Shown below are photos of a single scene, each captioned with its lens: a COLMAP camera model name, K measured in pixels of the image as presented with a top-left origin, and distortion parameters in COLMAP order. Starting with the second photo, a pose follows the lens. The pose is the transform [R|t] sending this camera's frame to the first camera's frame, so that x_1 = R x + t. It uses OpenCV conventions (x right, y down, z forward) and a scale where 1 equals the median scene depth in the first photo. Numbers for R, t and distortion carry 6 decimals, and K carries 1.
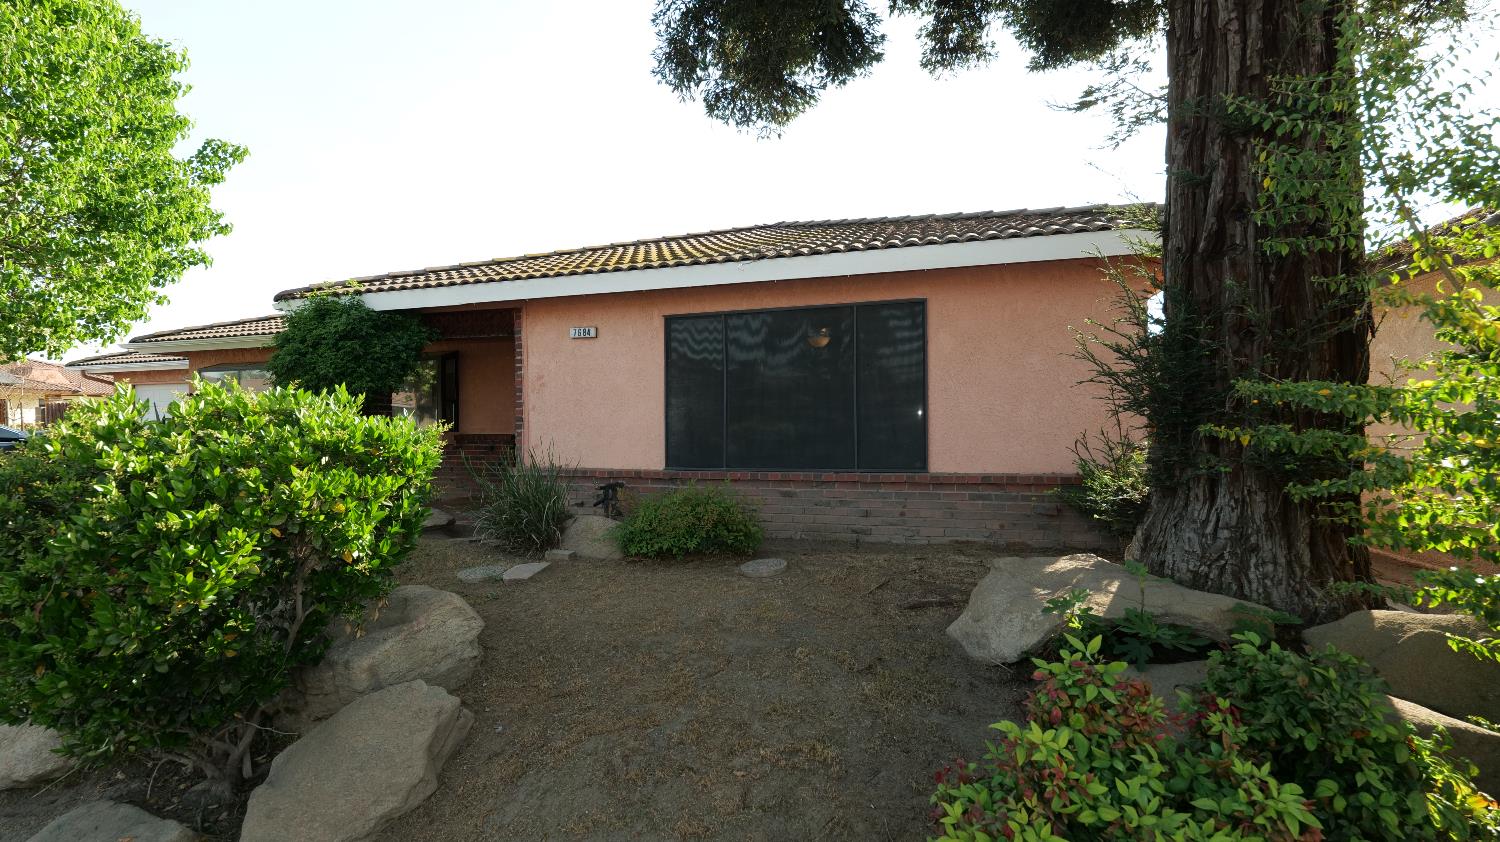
lens RADIAL K [[607.3, 0, 750.3], [0, 607.3, 424.7], [0, 0, 1]] dist [-0.001373, -0.000055]
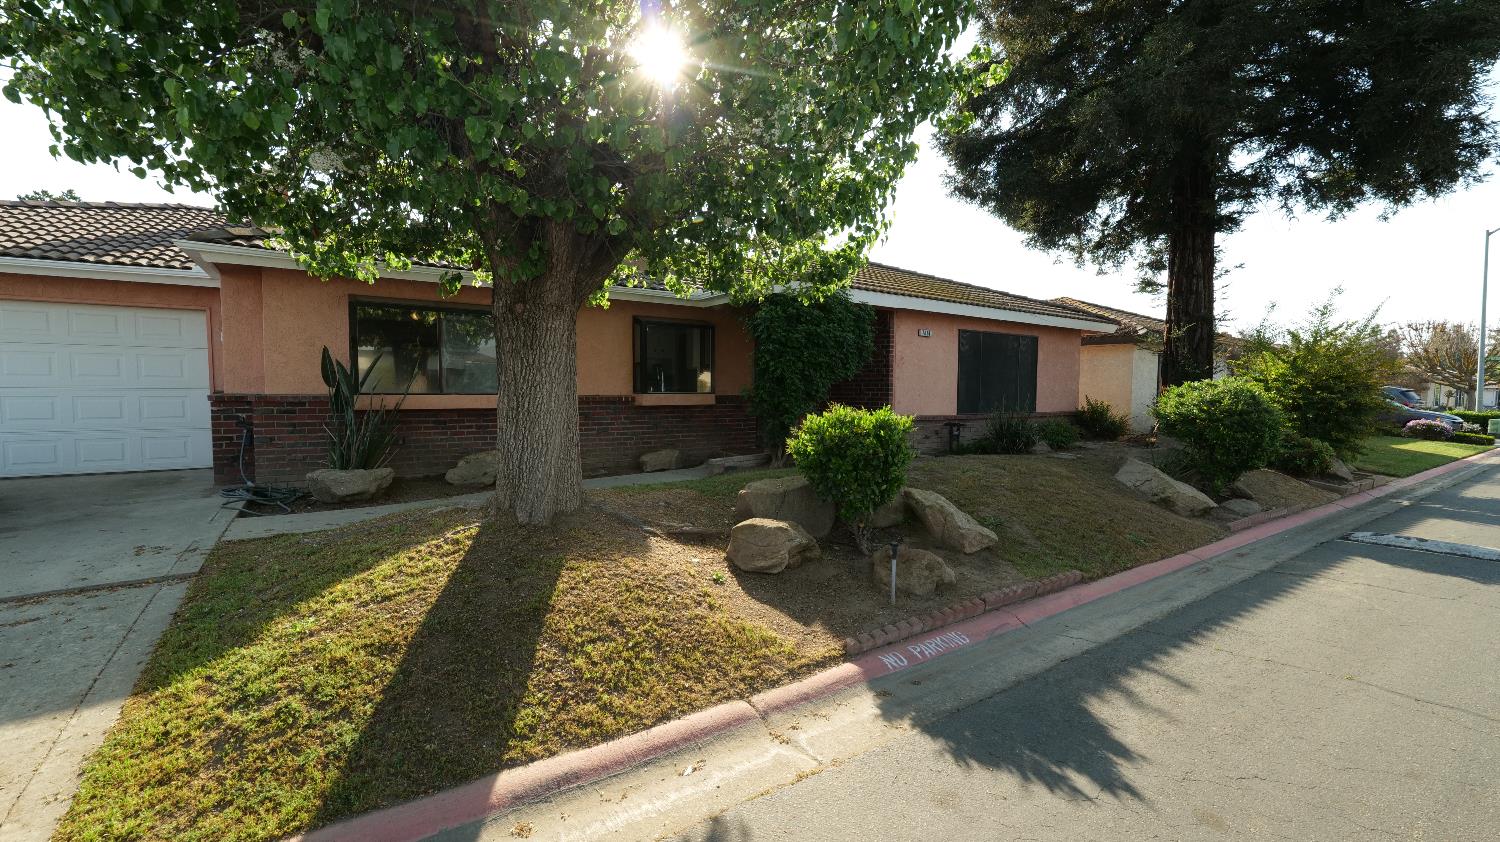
lens RADIAL K [[607.3, 0, 750.6], [0, 607.3, 423.2], [0, 0, 1]] dist [-0.001373, -0.000055]
pose [[0.632804, -0.034447, 0.773545, -1.970841], [-0.016999, 0.998151, 0.058355, 0.003074], [-0.774125, -0.050077, 0.631049, 0.339398]]
